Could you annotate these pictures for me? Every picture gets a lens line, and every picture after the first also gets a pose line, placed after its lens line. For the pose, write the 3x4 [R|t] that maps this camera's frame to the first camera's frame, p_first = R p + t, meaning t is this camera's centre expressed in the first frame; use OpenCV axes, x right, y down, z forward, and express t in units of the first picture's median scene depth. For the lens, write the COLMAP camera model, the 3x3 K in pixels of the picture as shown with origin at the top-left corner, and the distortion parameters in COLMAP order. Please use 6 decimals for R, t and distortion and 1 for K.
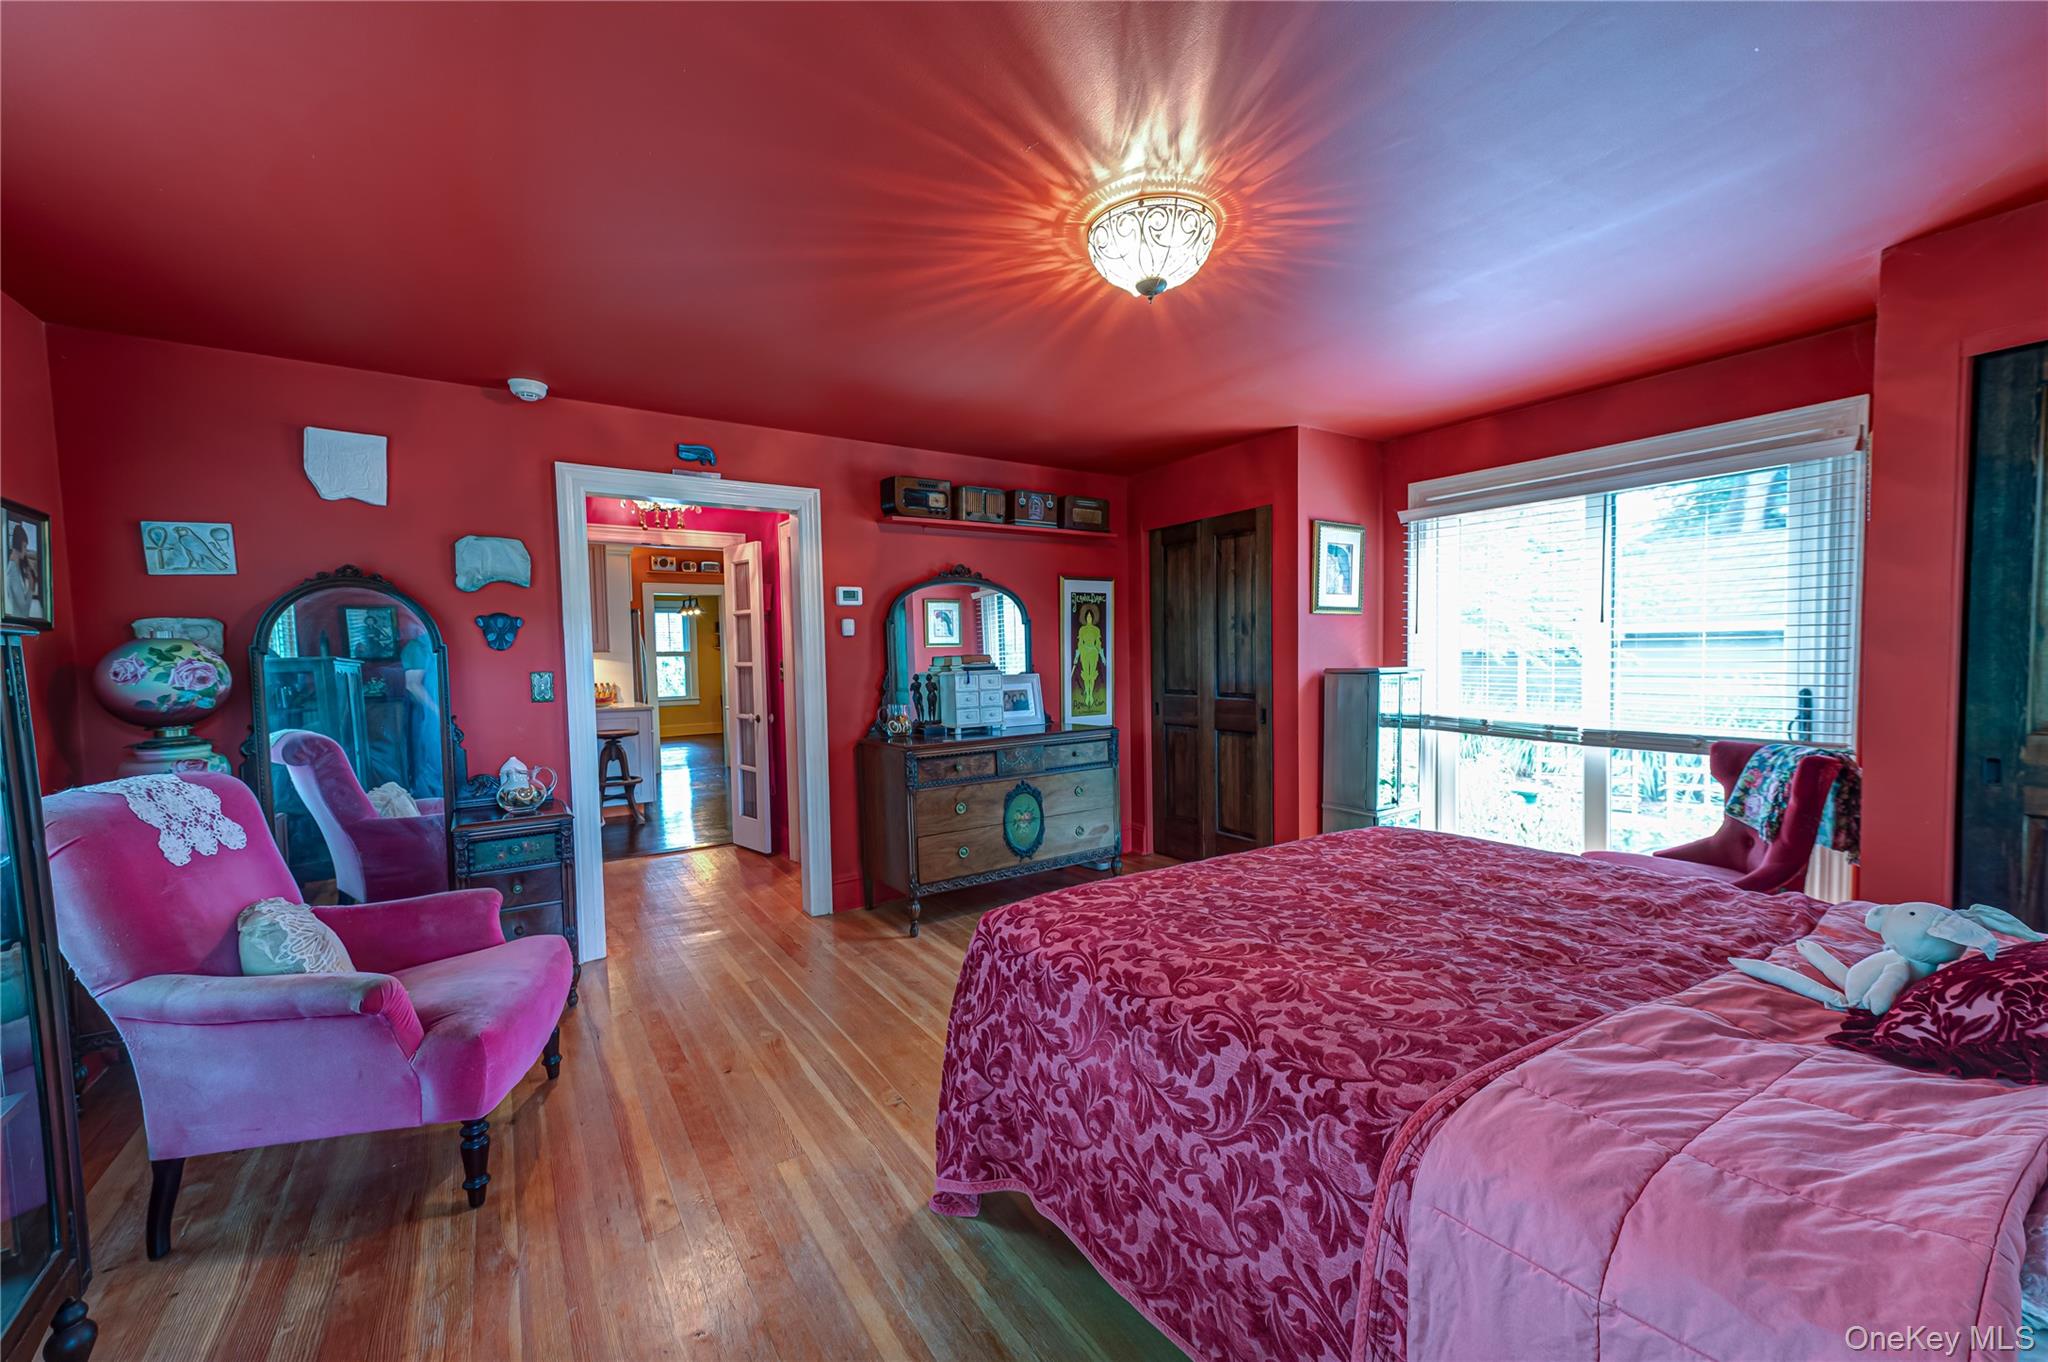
lens RADIAL K [[814.7, 0, 1030.3], [0, 814.7, 692.3], [0, 0, 1]] dist [0.000430, 0.000060]
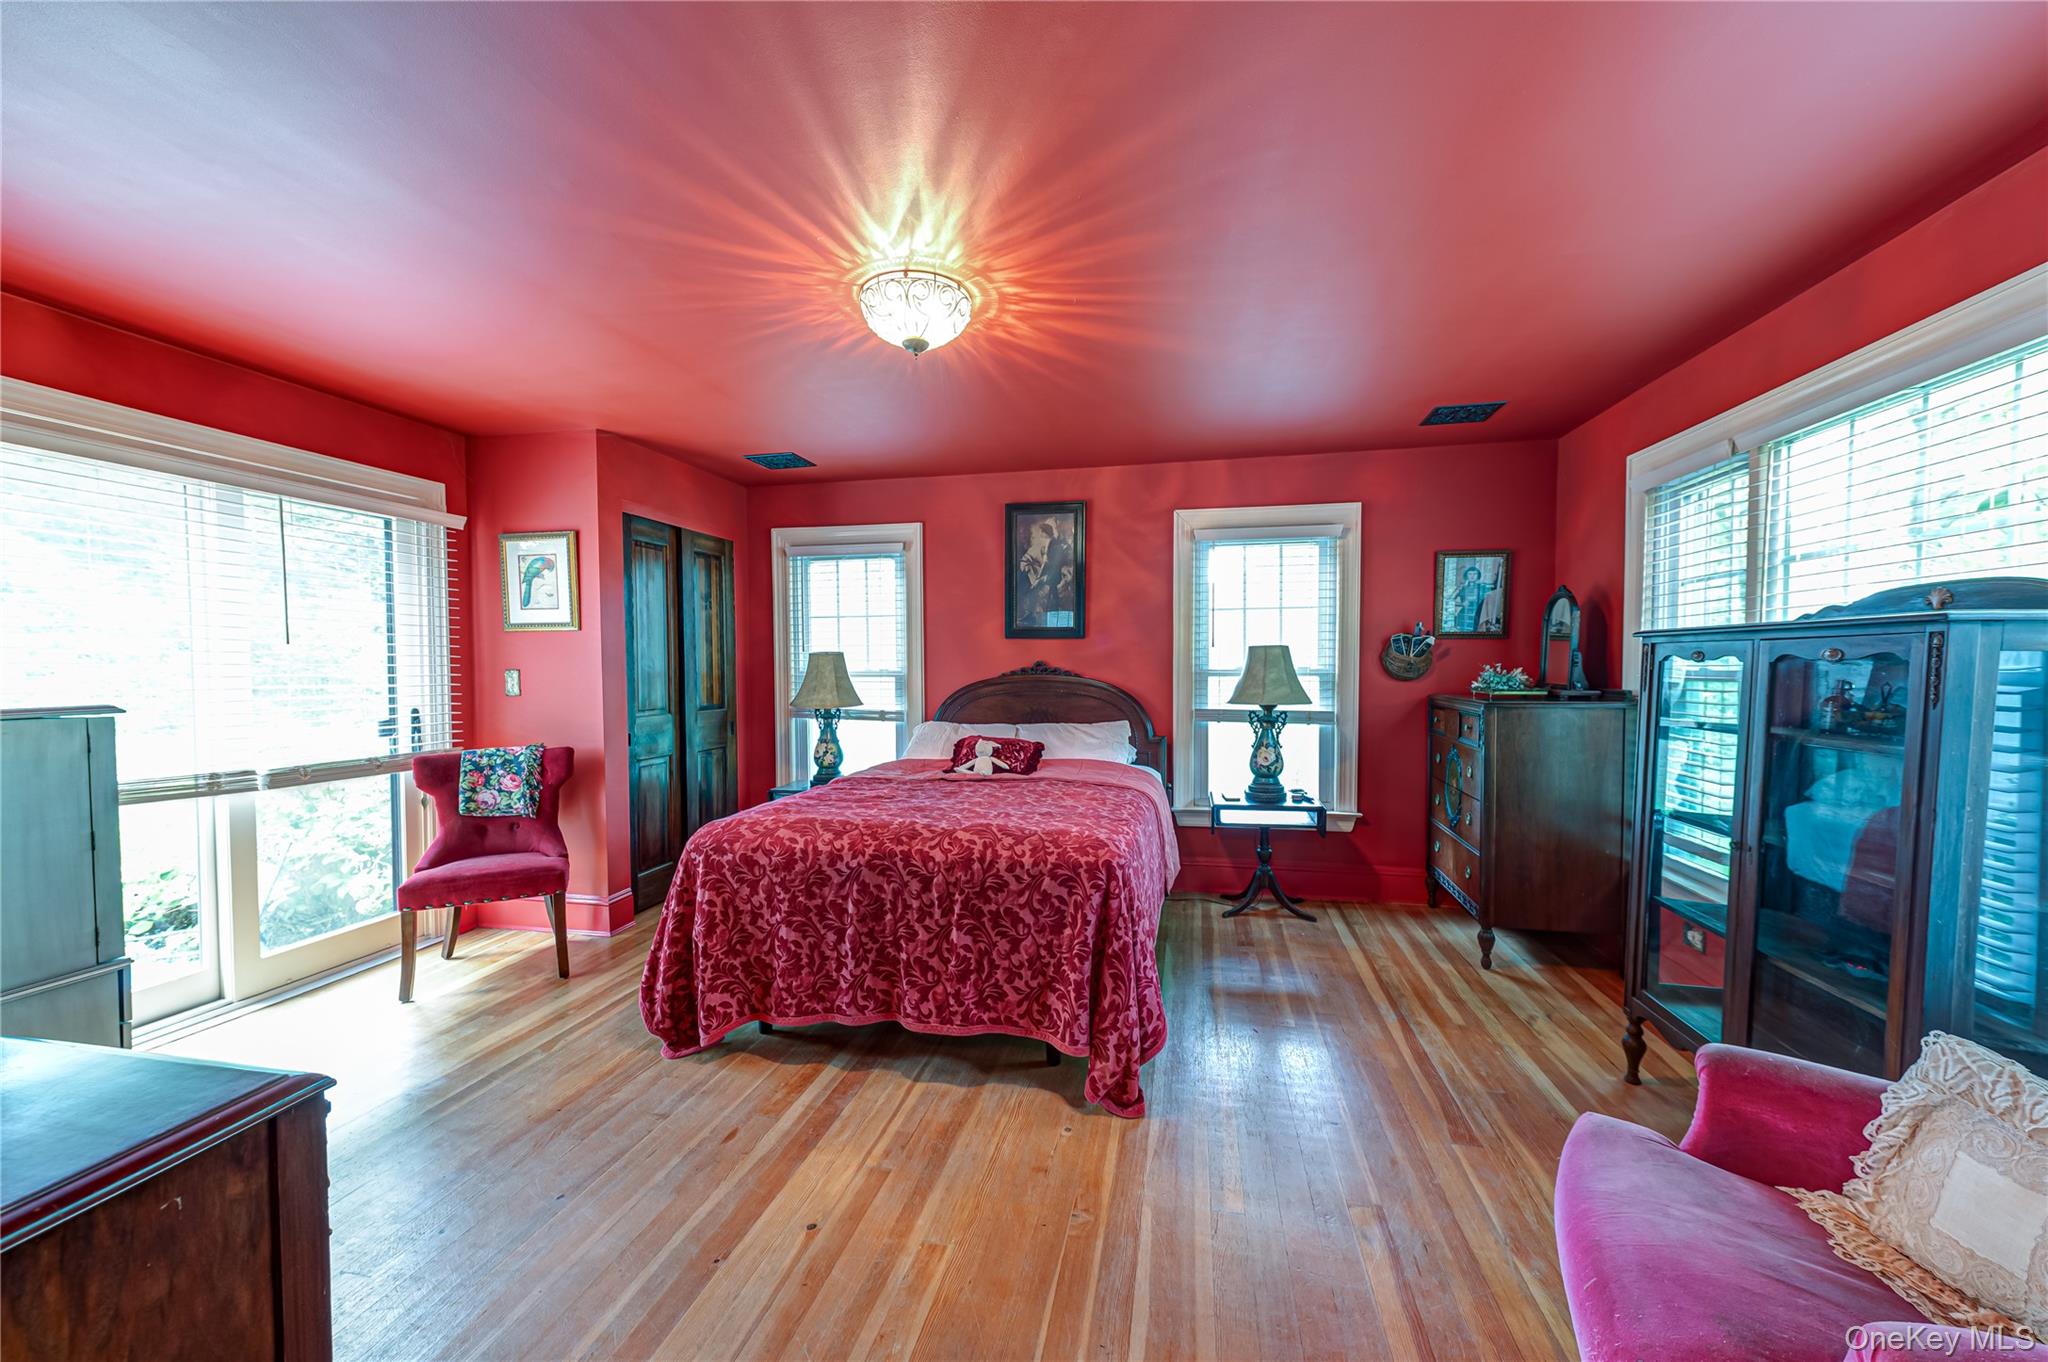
lens RADIAL K [[814.7, 0, 1030.3], [0, 814.7, 692.3], [0, 0, 1]] dist [0.000430, 0.000060]
pose [[-0.710931, -0.003826, 0.703252, -0.538091], [0.046635, 0.997528, 0.052572, -0.049125], [-0.701714, 0.070171, -0.708995, 1.218404]]
